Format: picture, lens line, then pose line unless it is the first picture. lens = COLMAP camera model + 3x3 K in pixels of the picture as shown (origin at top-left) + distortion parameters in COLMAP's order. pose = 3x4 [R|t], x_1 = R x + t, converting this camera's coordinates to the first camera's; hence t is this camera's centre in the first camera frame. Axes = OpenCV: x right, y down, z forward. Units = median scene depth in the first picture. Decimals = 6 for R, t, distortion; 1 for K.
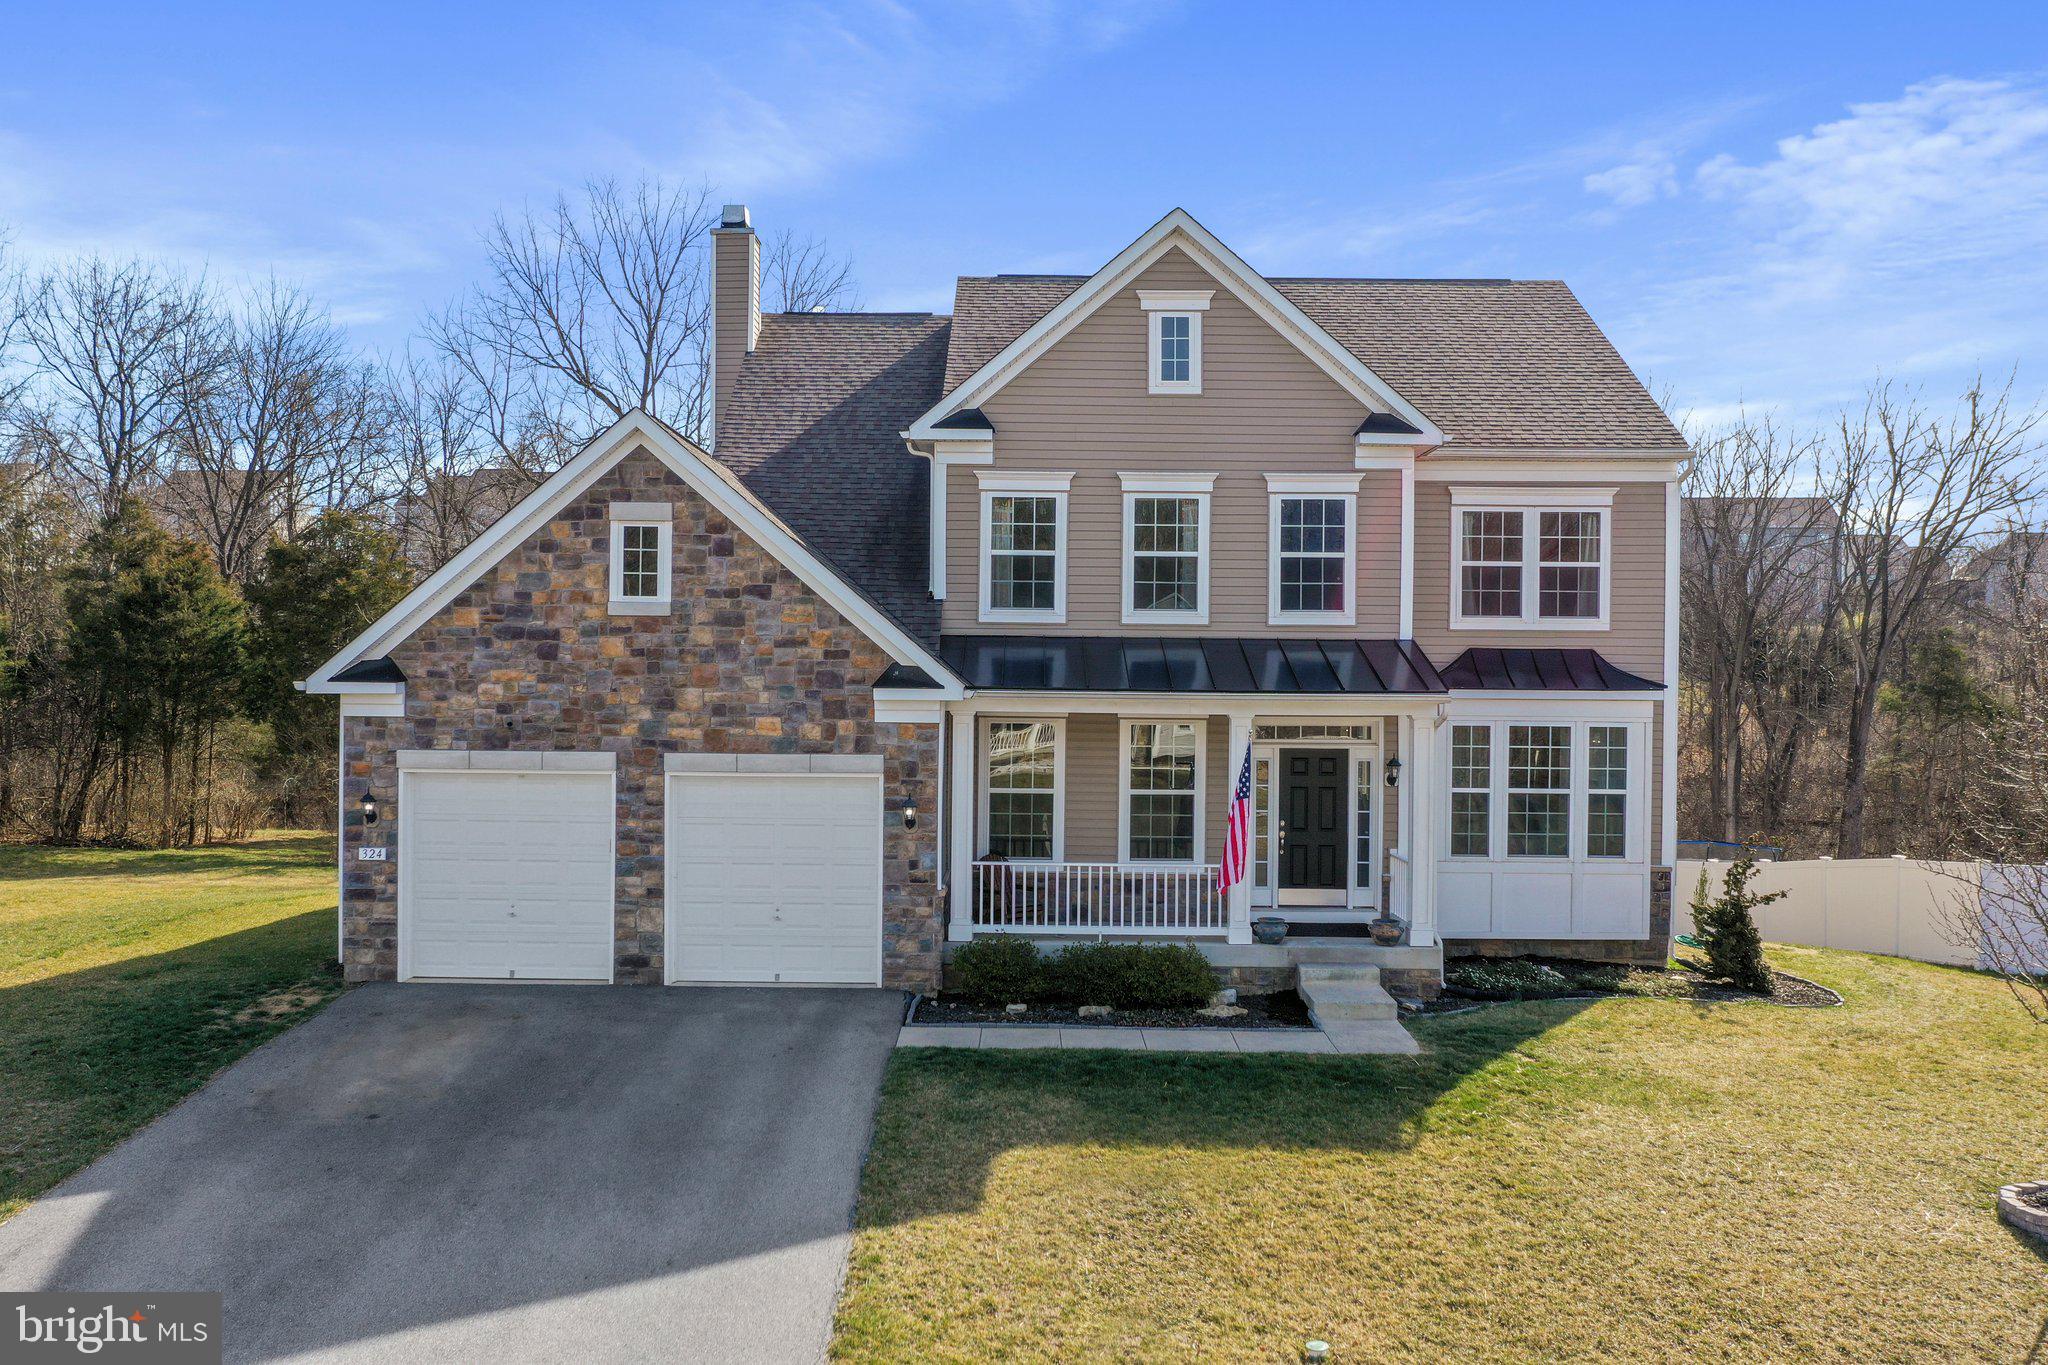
lens RADIAL K [[1622.9, 0, 1023.3], [0, 1622.9, 695.9], [0, 0, 1]] dist [-0.007067, -0.001834]
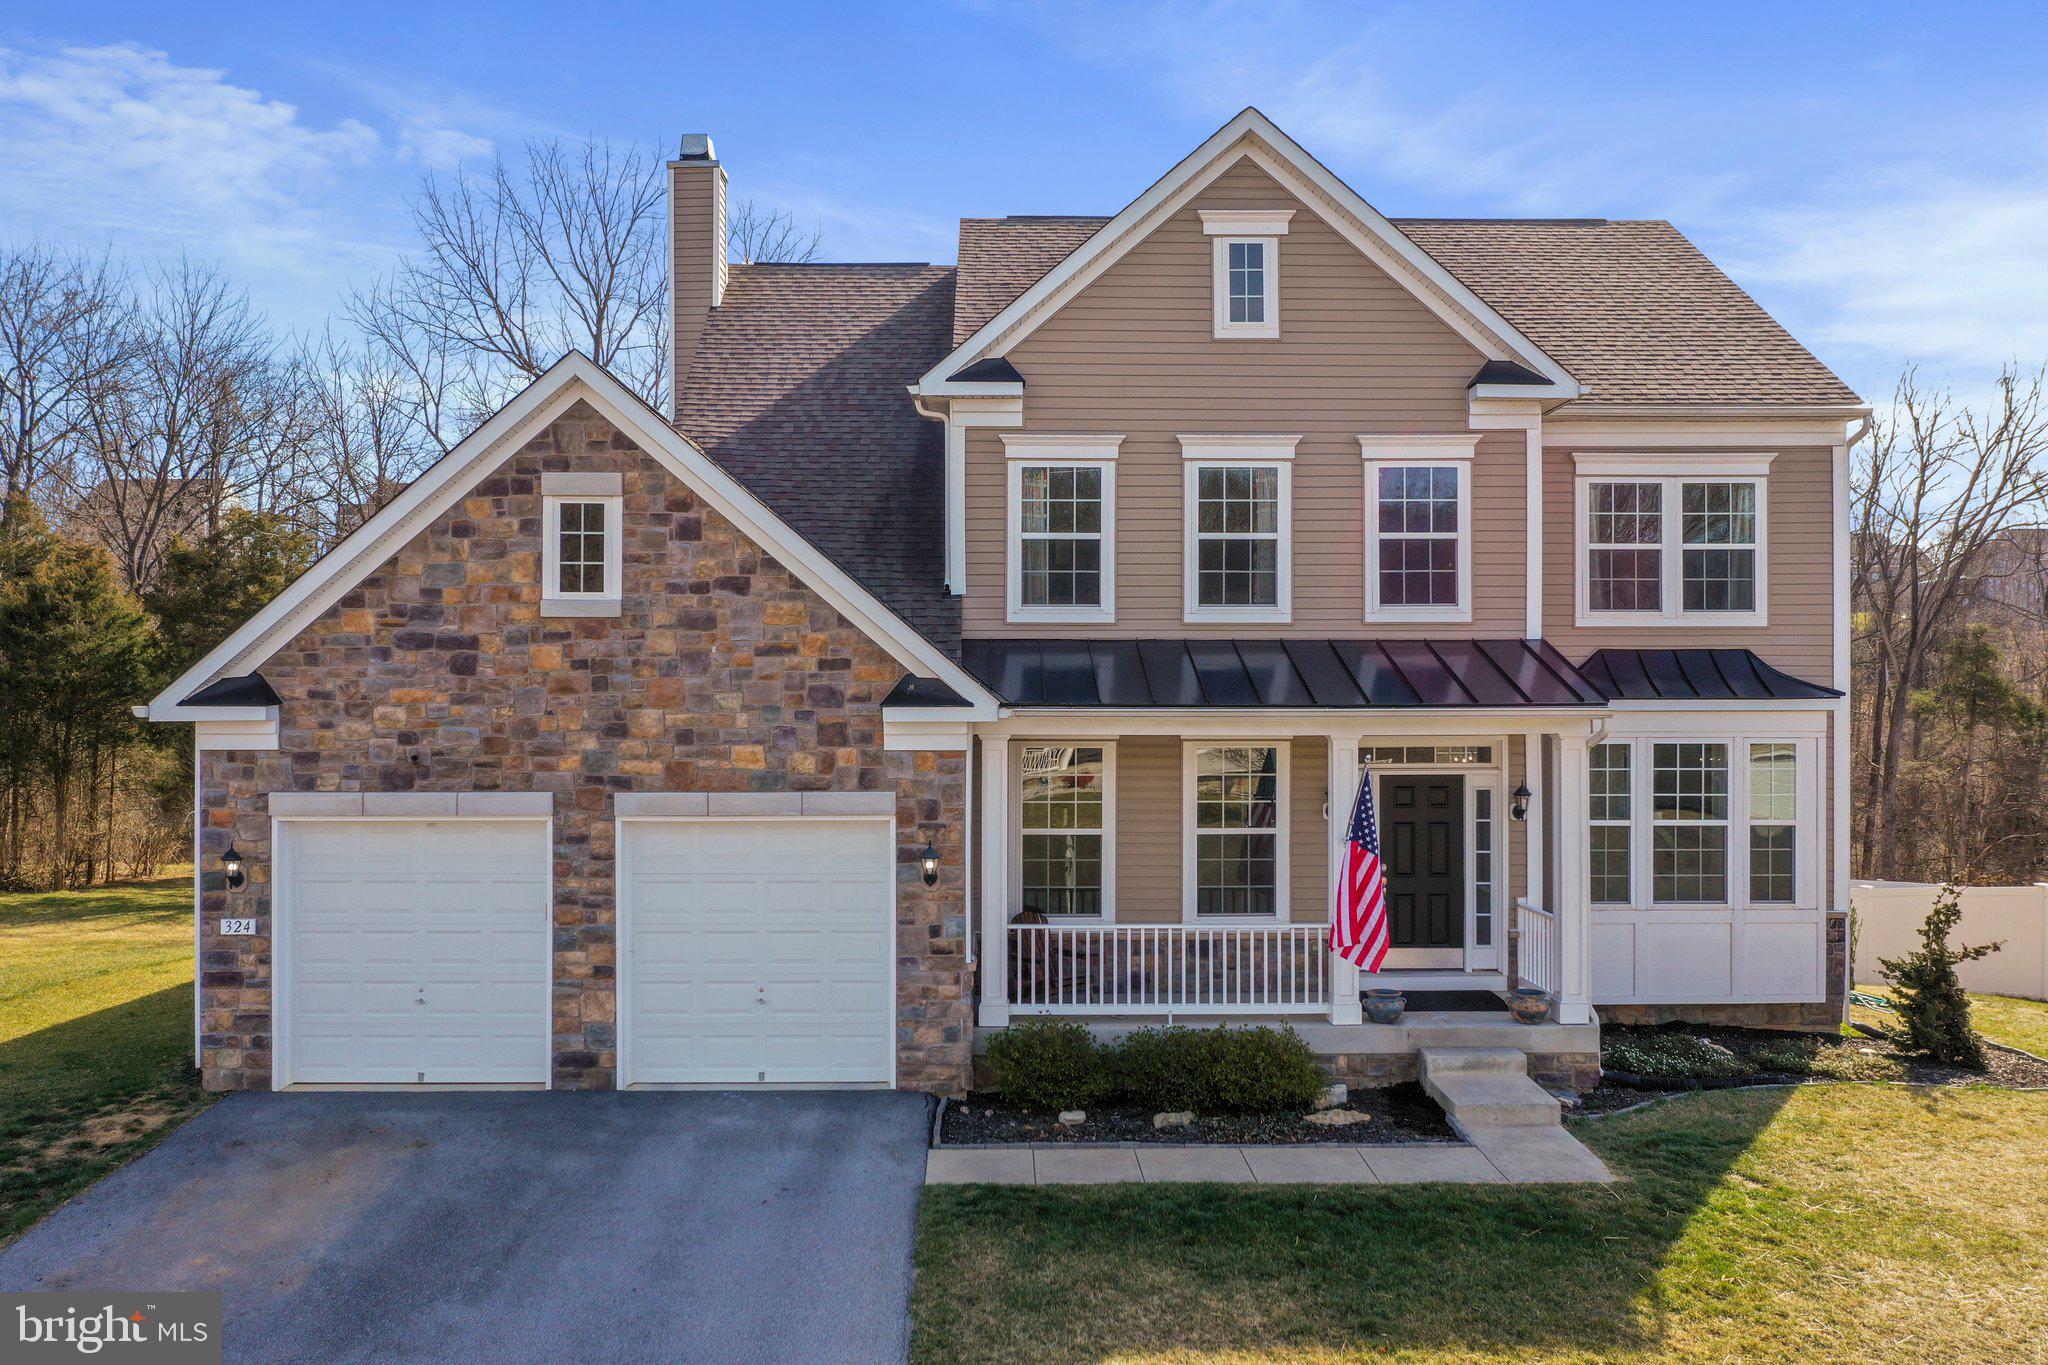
lens RADIAL K [[1622.9, 0, 1018.6], [0, 1622.9, 689.0], [0, 0, 1]] dist [-0.007067, -0.001834]
pose [[0.999692, -0.010245, 0.022624, -0.040212], [0.010476, 0.999894, -0.010129, -0.004330], [-0.022518, 0.010363, 0.999693, 0.195947]]
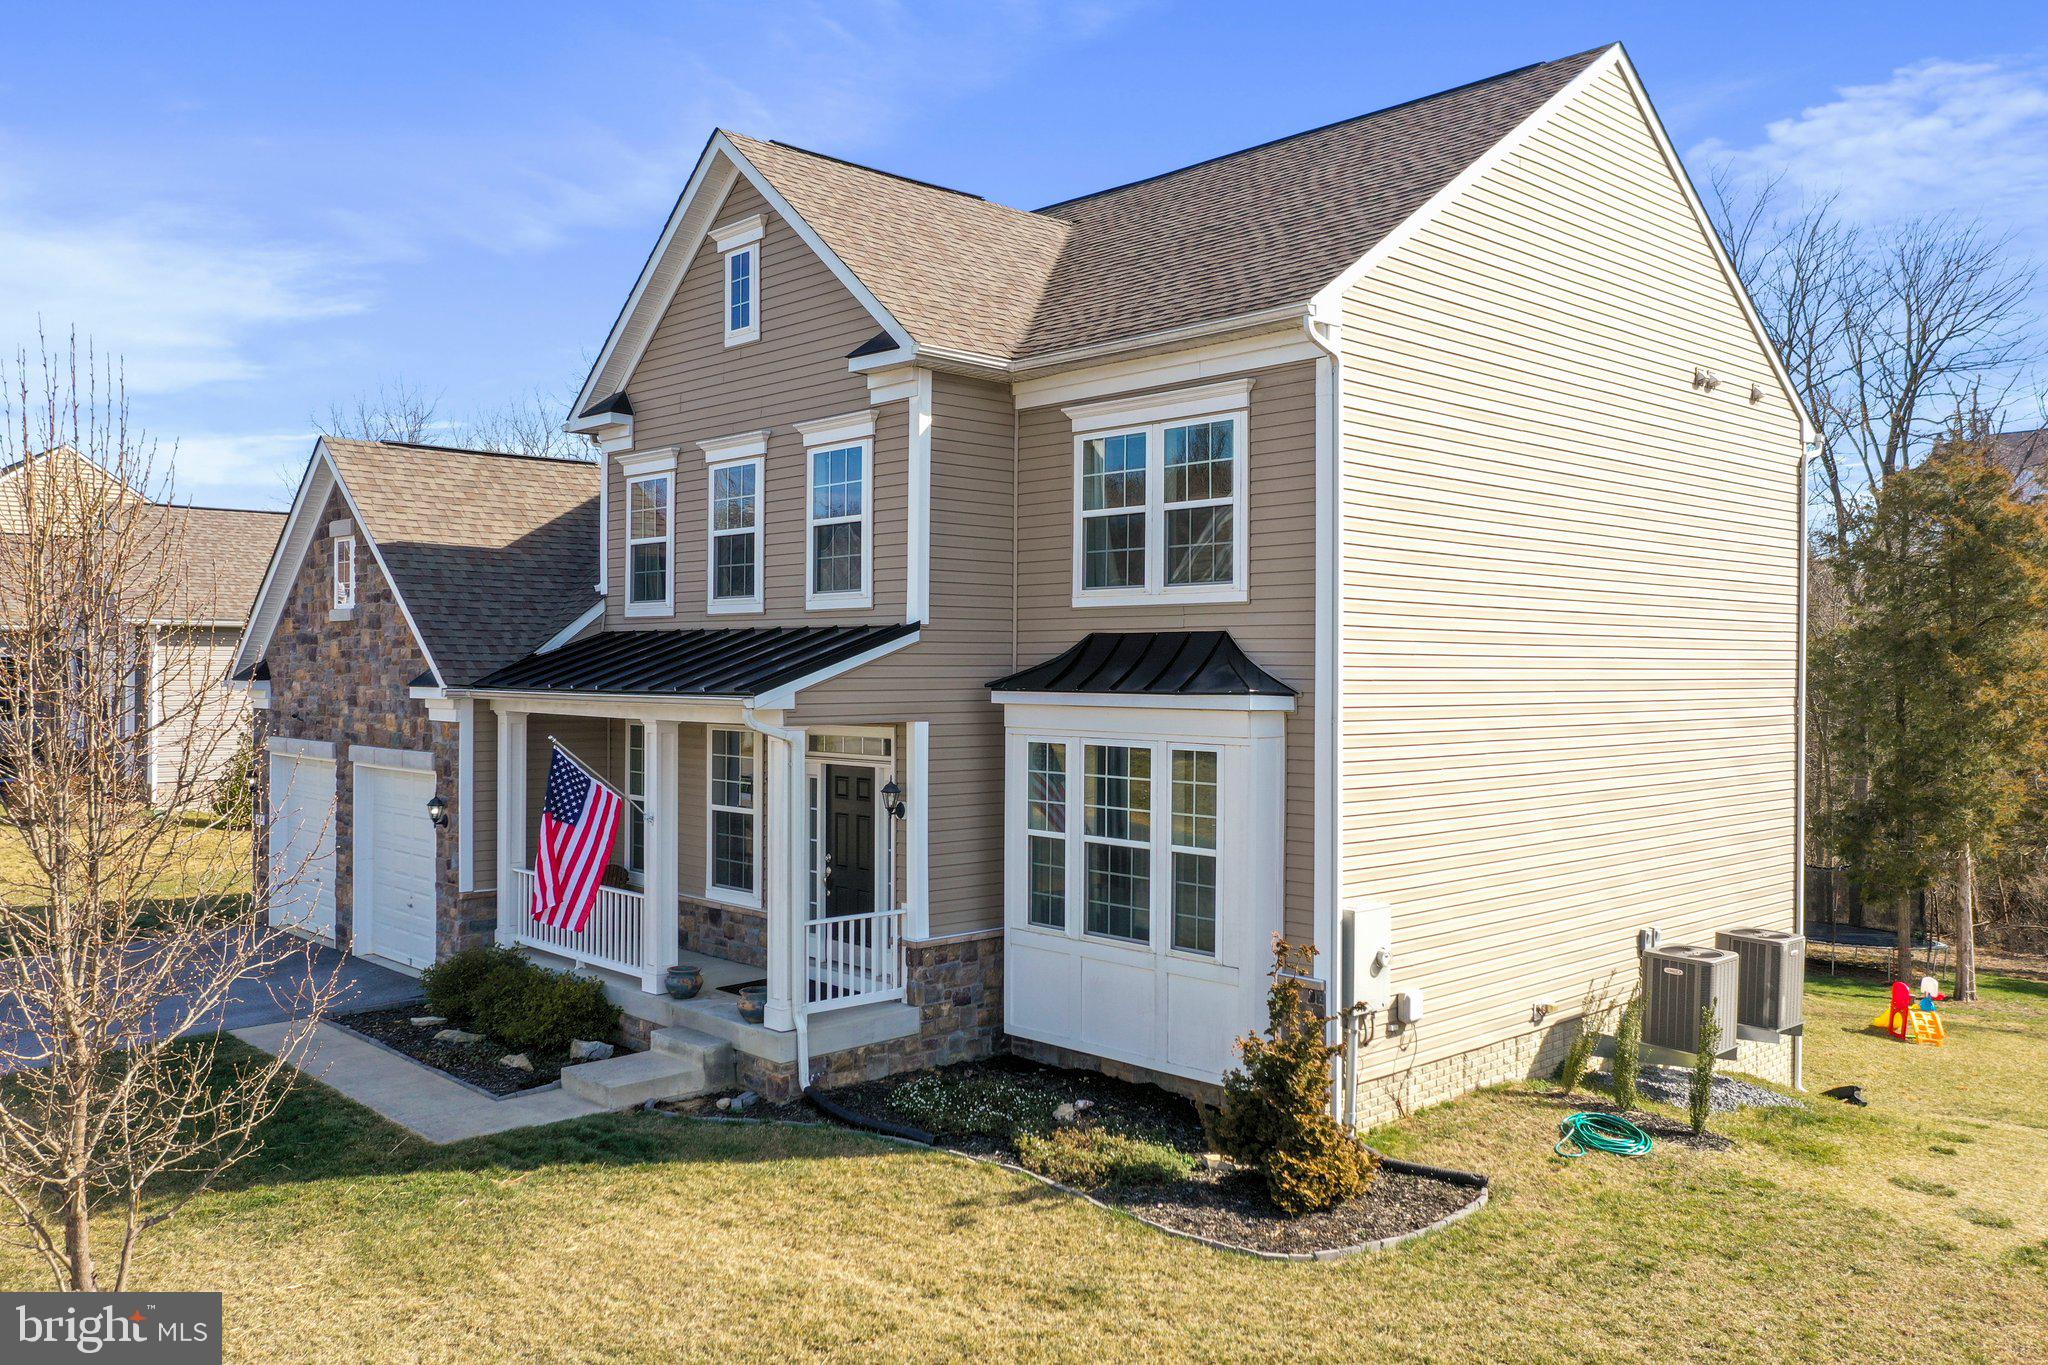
lens RADIAL K [[1622.9, 0, 1019.5], [0, 1622.9, 669.8], [0, 0, 1]] dist [-0.007067, -0.001834]
pose [[0.682619, -0.001311, -0.730773, 0.815528], [0.003225, 0.999994, 0.001218, -0.015093], [0.730767, -0.003188, 0.682620, 0.522676]]
